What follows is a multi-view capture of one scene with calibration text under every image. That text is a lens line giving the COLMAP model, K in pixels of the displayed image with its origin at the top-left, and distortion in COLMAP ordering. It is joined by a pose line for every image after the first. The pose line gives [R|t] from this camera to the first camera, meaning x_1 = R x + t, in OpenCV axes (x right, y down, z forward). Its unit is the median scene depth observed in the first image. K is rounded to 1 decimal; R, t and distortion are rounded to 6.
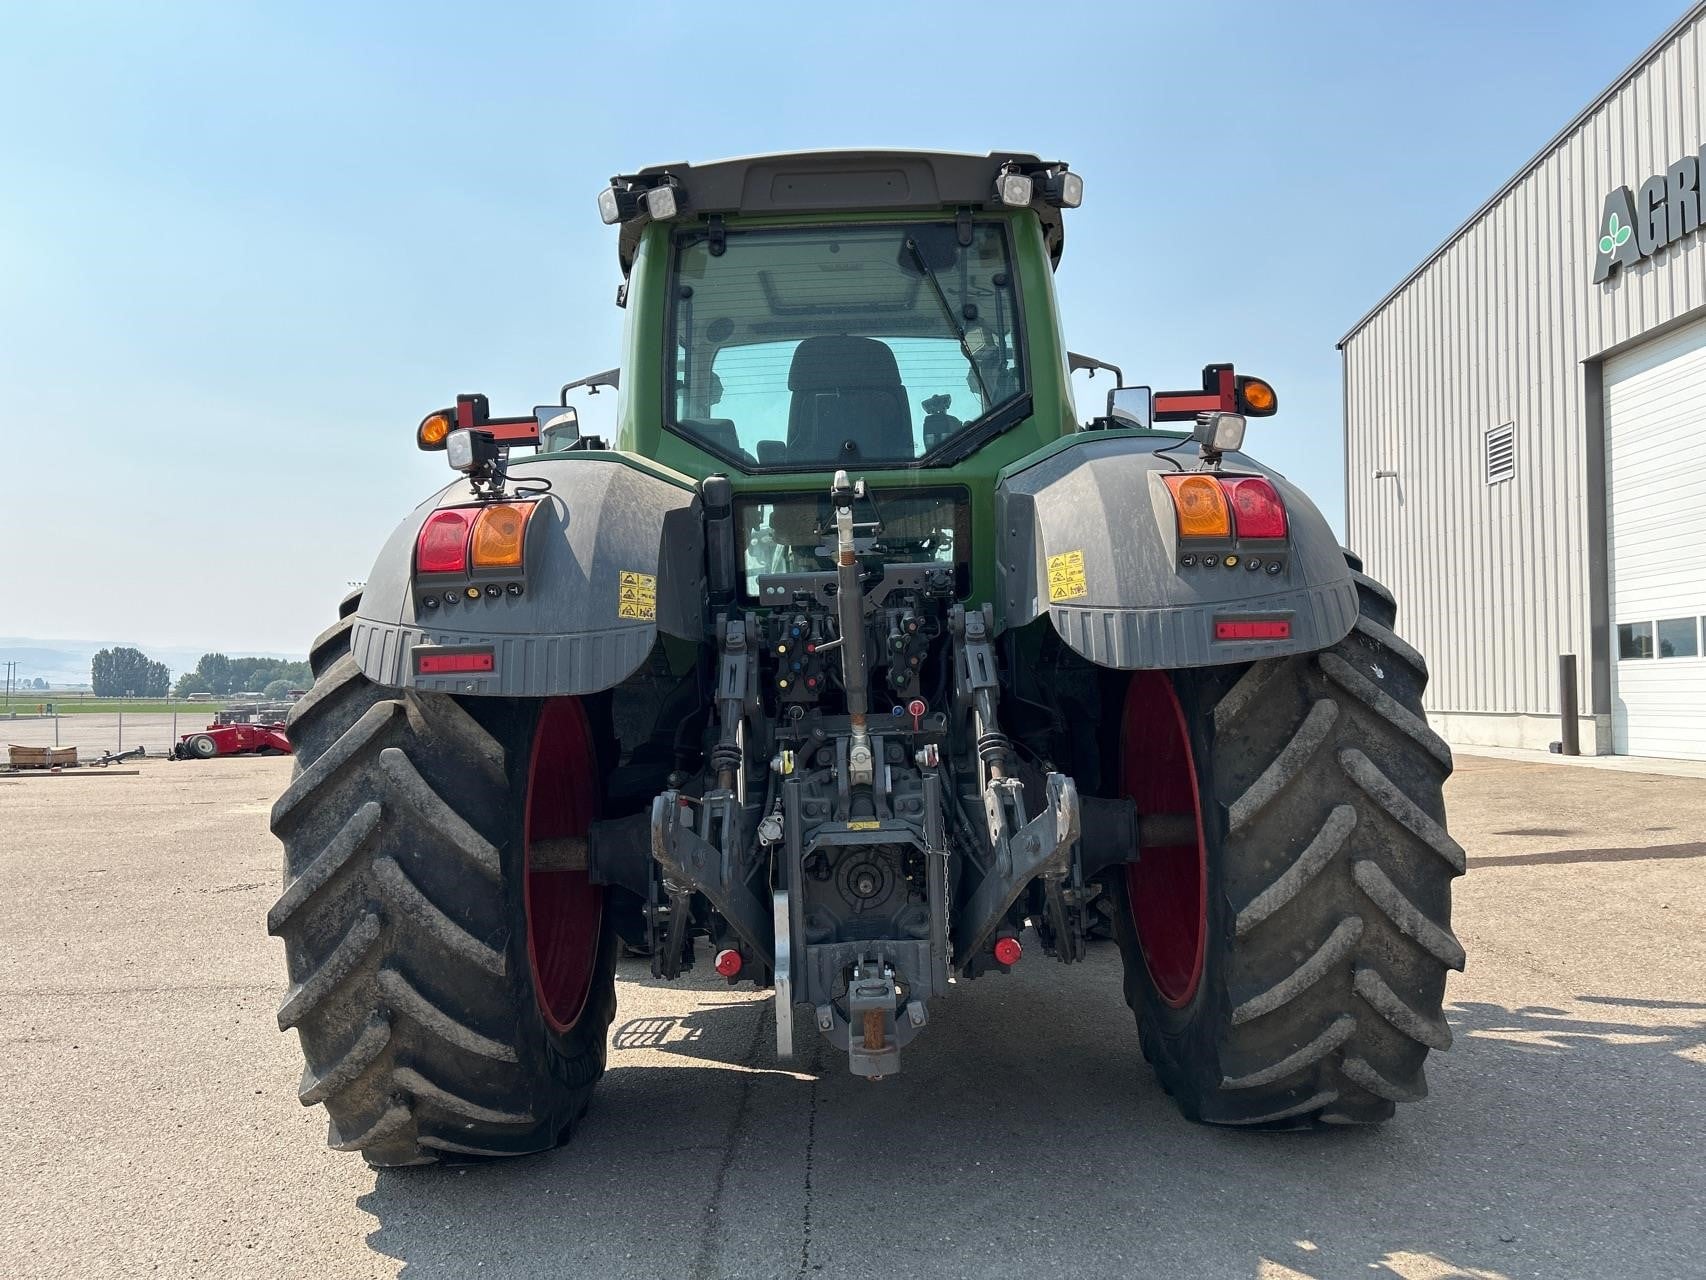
lens RADIAL K [[1280.1, 0, 851.5], [0, 1280.1, 642.9], [0, 0, 1]] dist [0.062078, -0.079973]
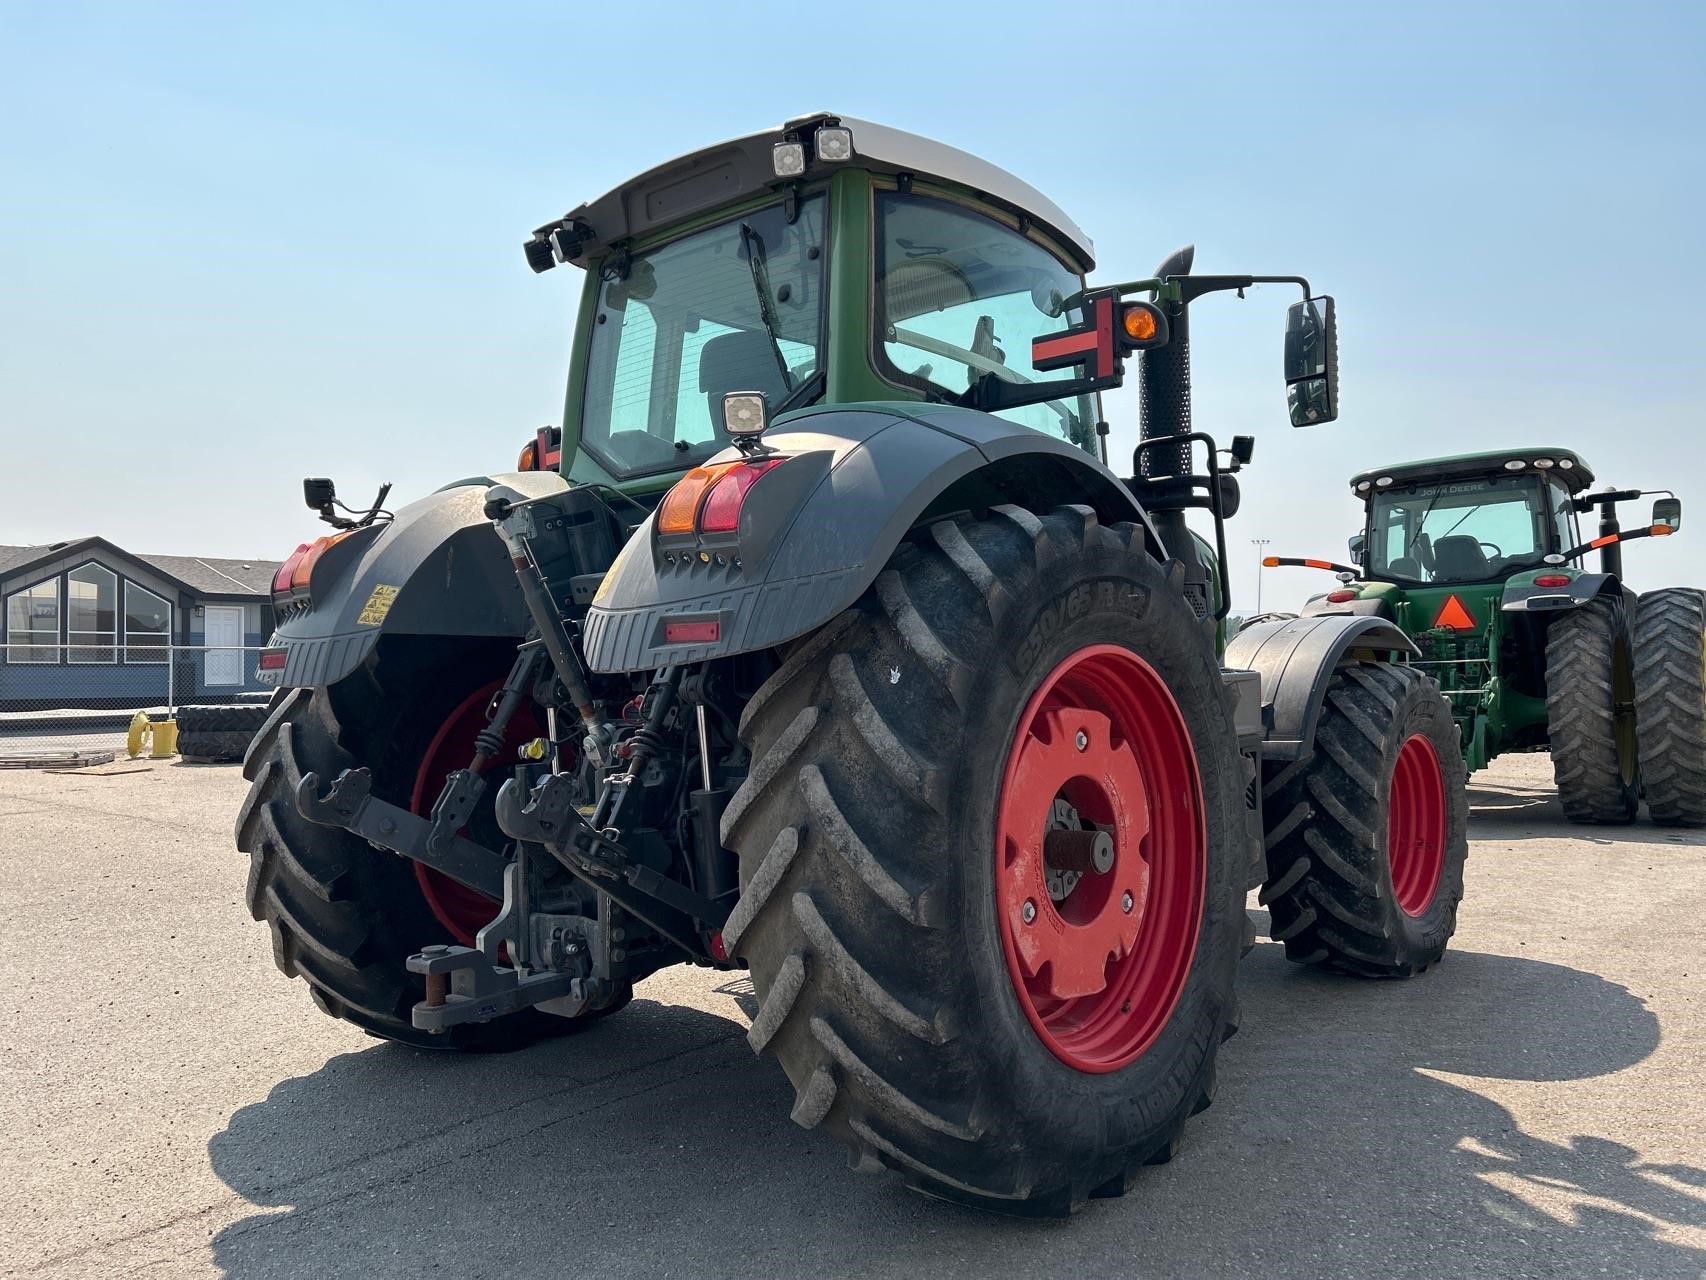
lens RADIAL K [[1280.1, 0, 851.5], [0, 1280.1, 642.9], [0, 0, 1]] dist [0.062078, -0.079973]
pose [[0.769647, -0.001639, -0.638468, 0.829232], [0.023620, 0.999385, 0.025908, -0.018945], [0.638033, -0.035020, 0.769212, 0.304172]]
